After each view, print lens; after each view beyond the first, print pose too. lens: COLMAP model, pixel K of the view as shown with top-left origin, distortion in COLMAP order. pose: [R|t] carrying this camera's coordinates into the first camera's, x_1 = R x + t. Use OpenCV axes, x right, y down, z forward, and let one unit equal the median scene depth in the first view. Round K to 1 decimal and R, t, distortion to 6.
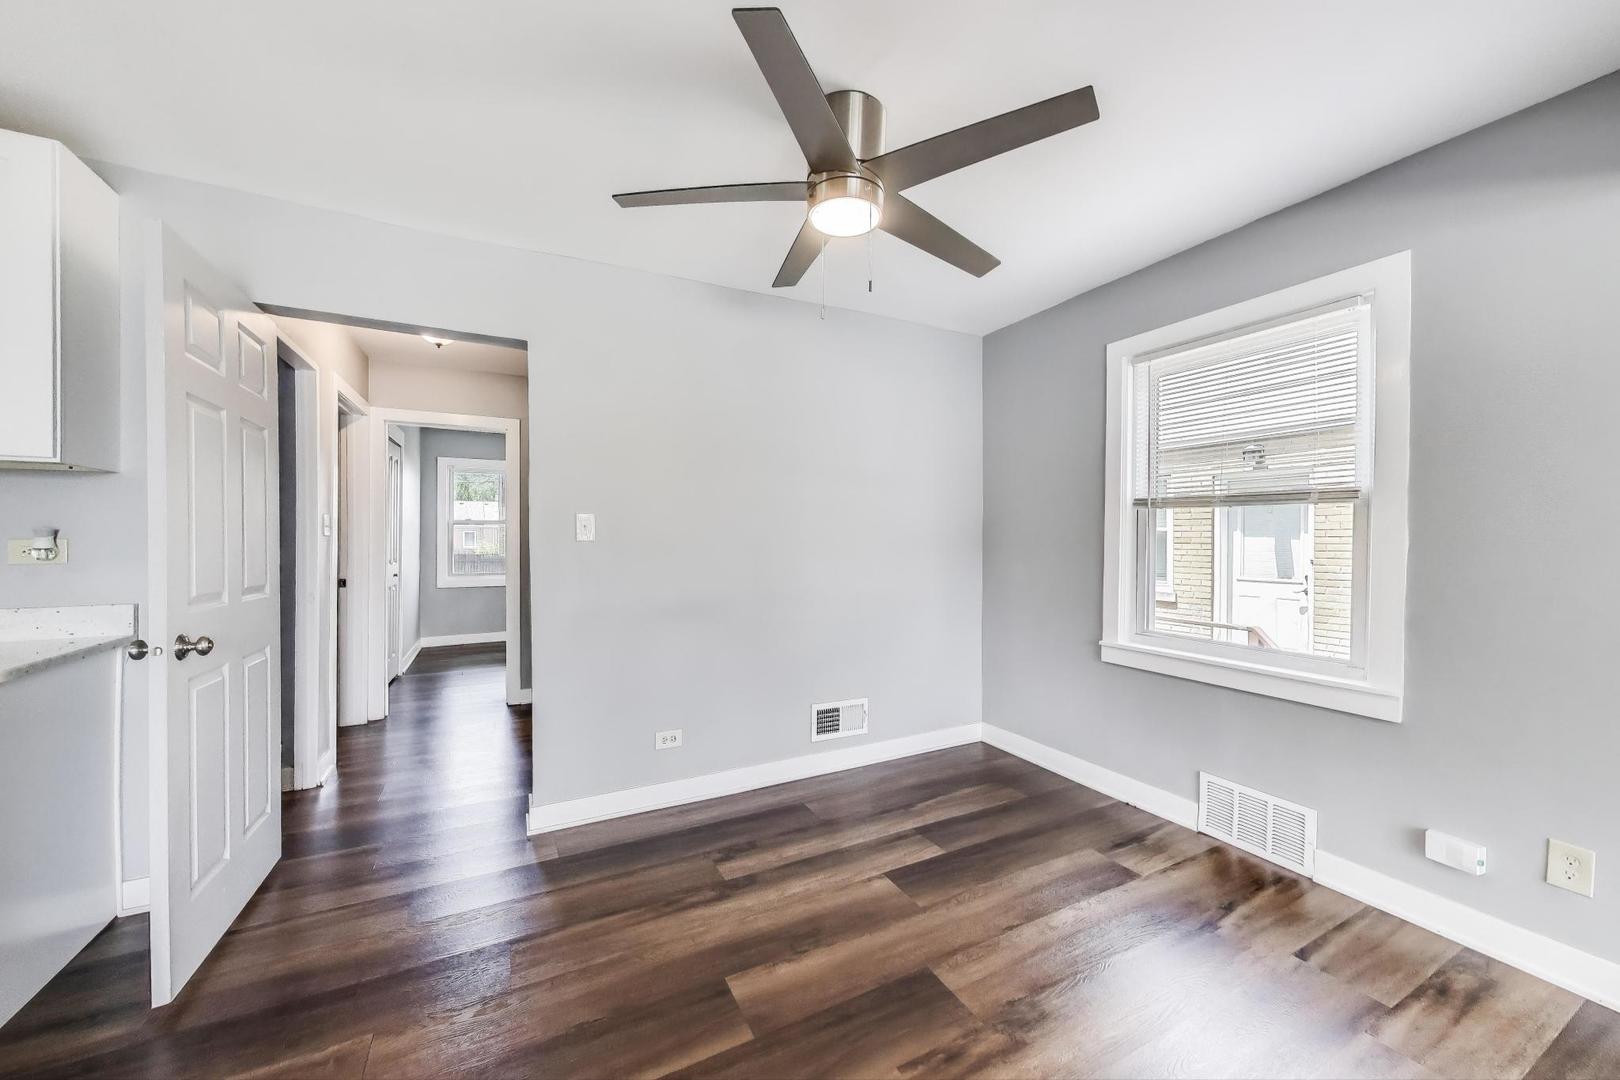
lens RADIAL K [[589.9, 0, 819.7], [0, 589.9, 537.9], [0, 0, 1]] dist [-0.000557, 0.000237]
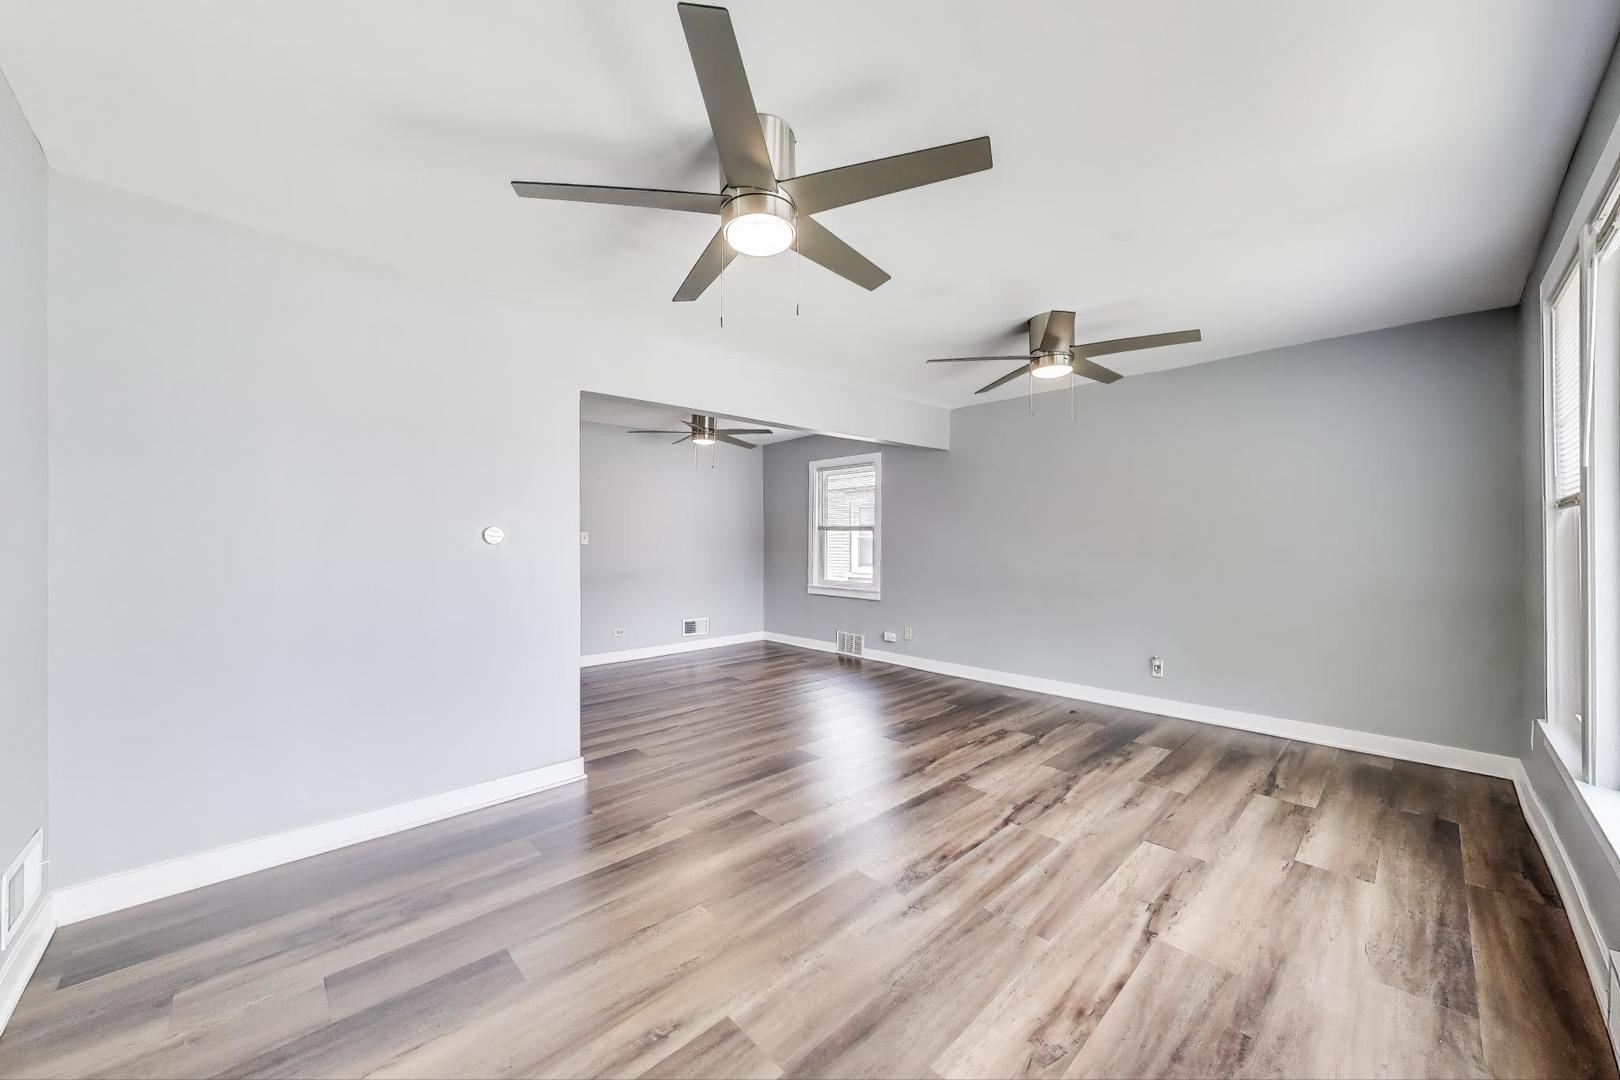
lens RADIAL K [[589.9, 0, 811.9], [0, 589.9, 534.9], [0, 0, 1]] dist [-0.000557, 0.000237]
pose [[0.964624, -0.001194, 0.263628, -0.169276], [0.002049, 0.999993, -0.002969, -0.024620], [-0.263623, 0.003405, 0.964620, -1.611549]]
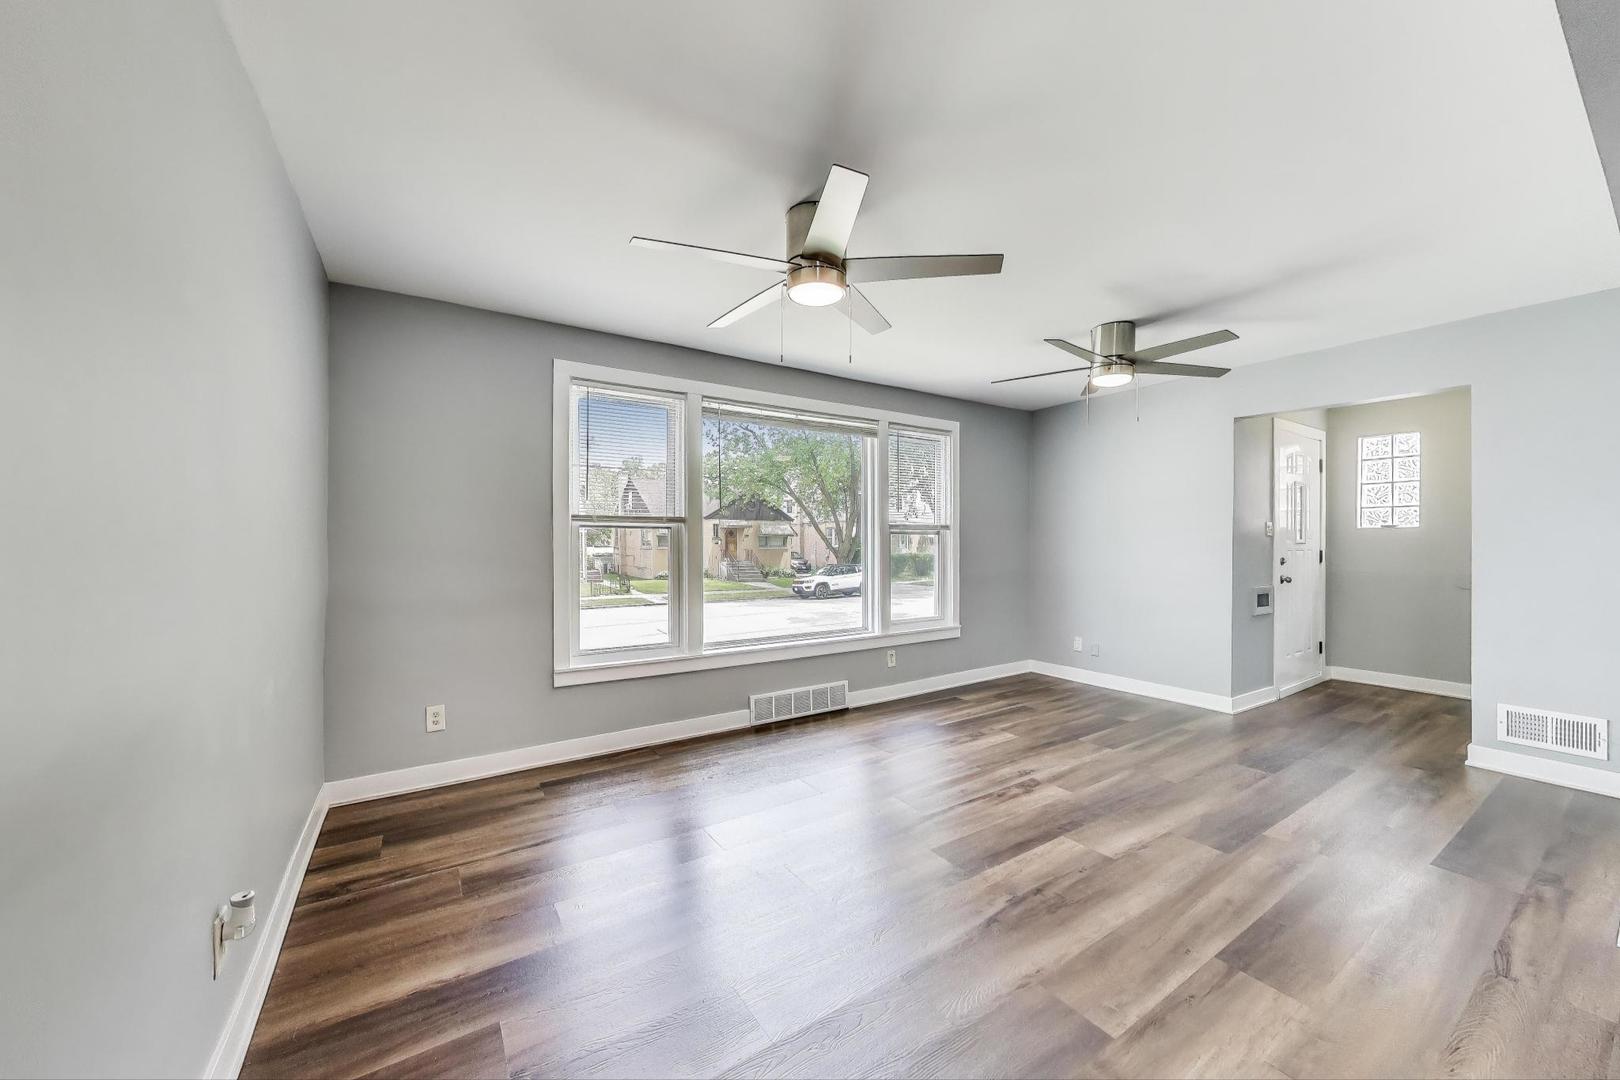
lens RADIAL K [[589.9, 0, 814.0], [0, 589.9, 557.8], [0, 0, 1]] dist [-0.000557, 0.000237]
pose [[-0.995814, 0.002719, -0.091366, 0.797712], [0.001882, 0.999955, 0.009247, 0.009969], [0.091387, 0.009036, -0.995774, 0.458147]]
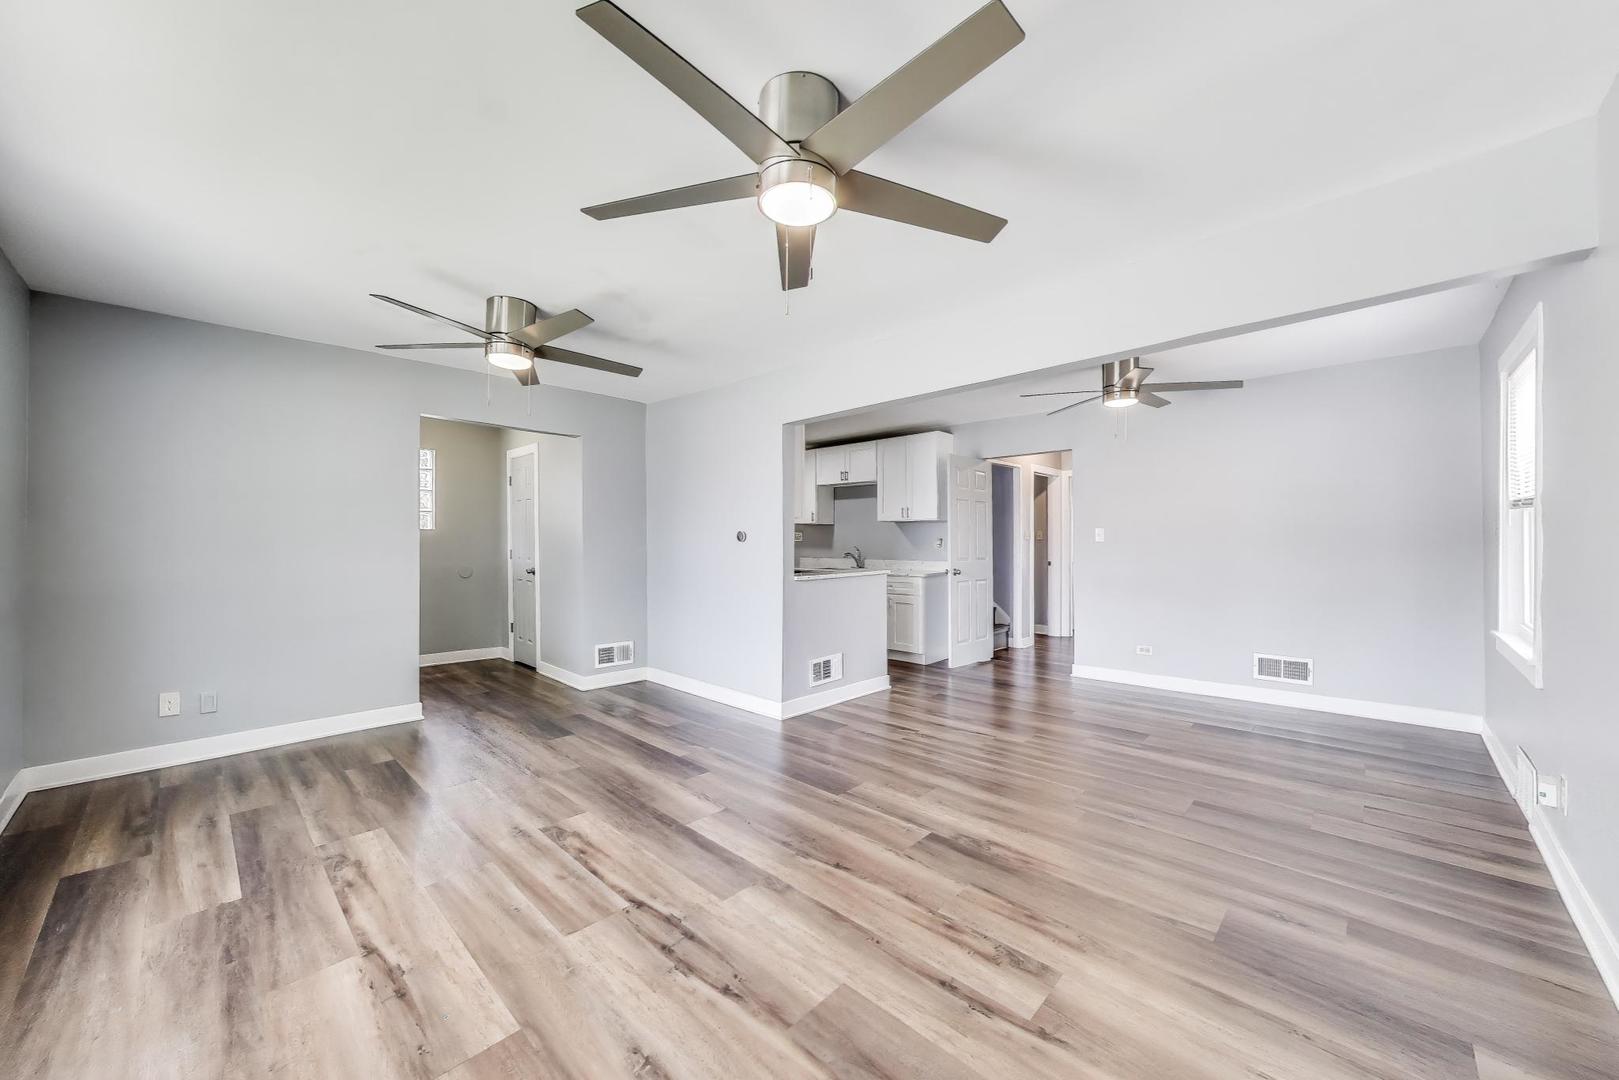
lens RADIAL K [[589.6, 0, 802.4], [0, 589.6, 541.5], [0, 0, 1]] dist [-0.000557, 0.000237]
pose [[0.304818, -0.002885, -0.952406, 1.370754], [0.012300, 0.999924, 0.000907, -0.009543], [0.952331, -0.011991, 0.304830, -0.658451]]
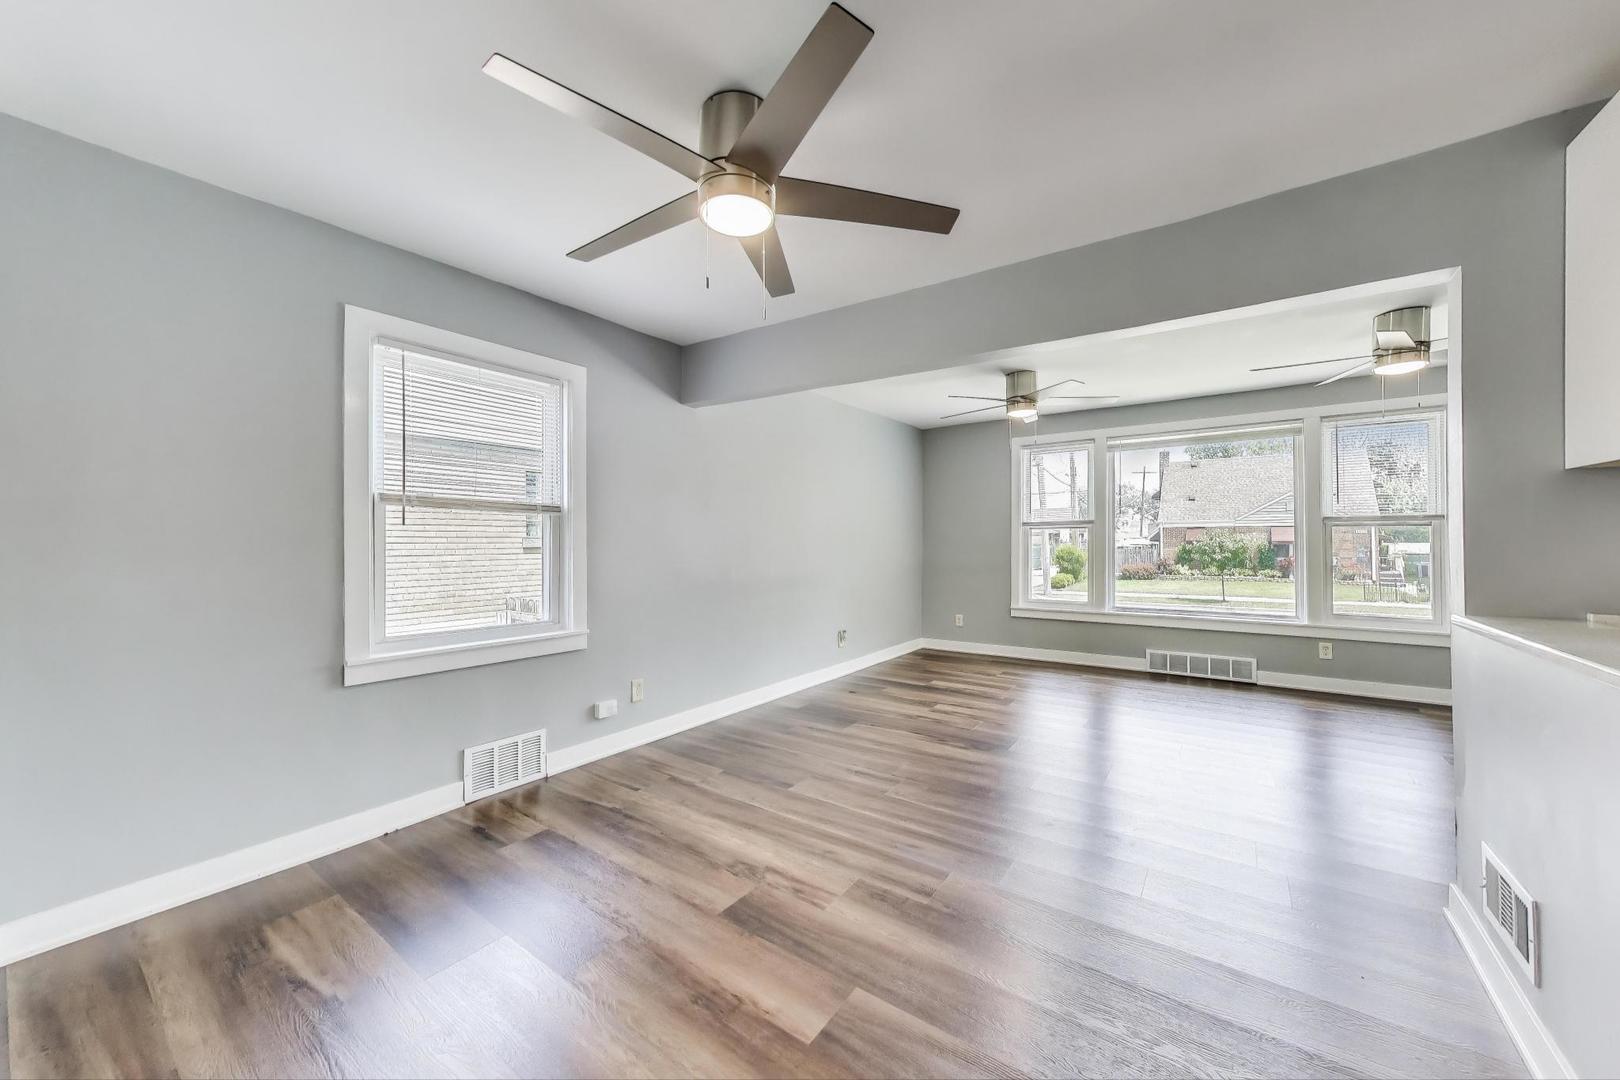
lens RADIAL K [[589.9, 0, 801.9], [0, 589.9, 539.9], [0, 0, 1]] dist [-0.000557, 0.000237]
pose [[-0.435708, 0.002037, 0.900086, -0.652352], [-0.003113, 0.999988, -0.003770, 0.007840], [-0.900083, -0.004445, -0.435696, 0.968231]]
